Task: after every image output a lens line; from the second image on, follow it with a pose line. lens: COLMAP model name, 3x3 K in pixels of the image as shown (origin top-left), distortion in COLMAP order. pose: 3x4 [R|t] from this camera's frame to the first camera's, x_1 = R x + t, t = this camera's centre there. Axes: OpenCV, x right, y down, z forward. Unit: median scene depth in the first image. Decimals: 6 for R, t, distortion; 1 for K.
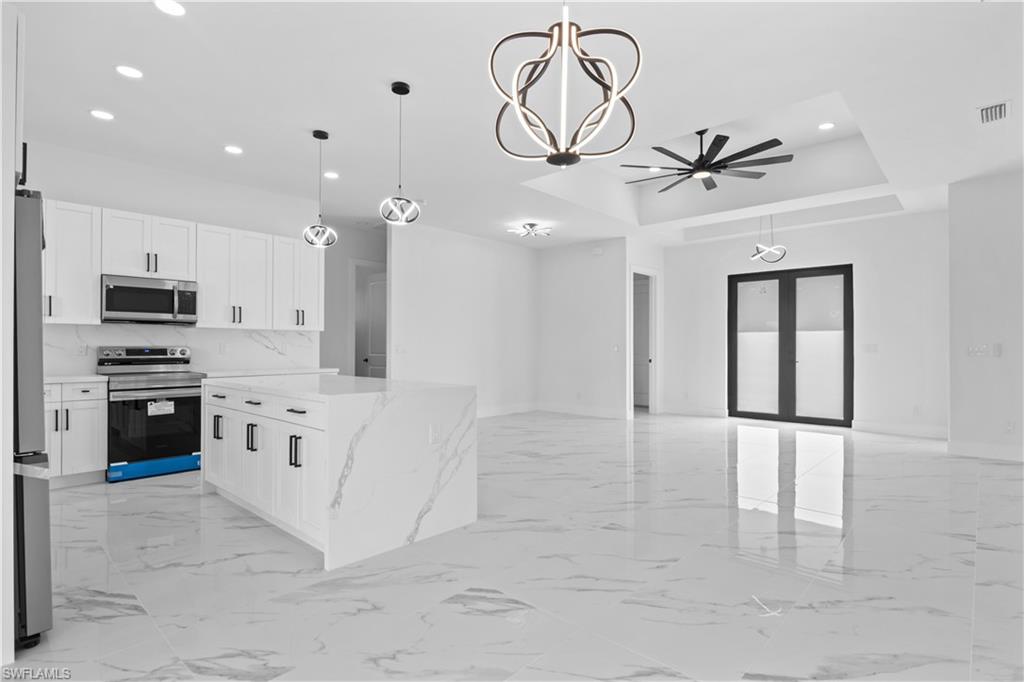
lens RADIAL K [[492.8, 0, 544.0], [0, 492.8, 344.2], [0, 0, 1]] dist [-0.002265, -0.000090]
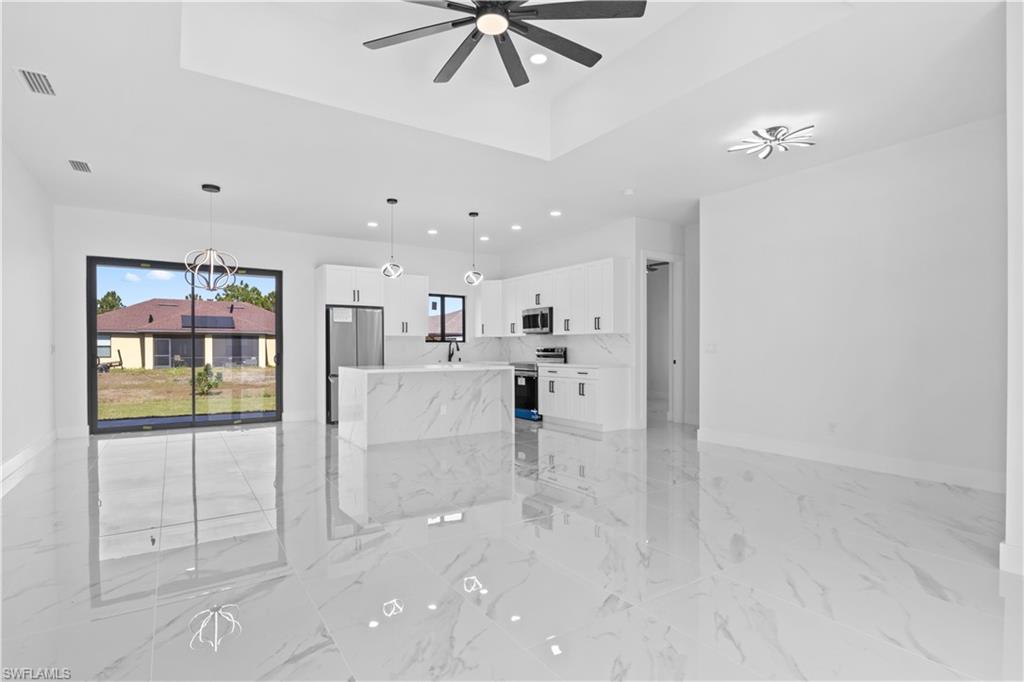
lens RADIAL K [[523.0, 0, 516.4], [0, 523.0, 347.4], [0, 0, 1]] dist [-0.002145, -0.000053]
pose [[-0.264332, -0.005667, -0.964415, 1.054066], [0.008422, 0.999931, -0.008184, 0.020865], [0.964395, -0.010286, -0.264266, 1.461674]]
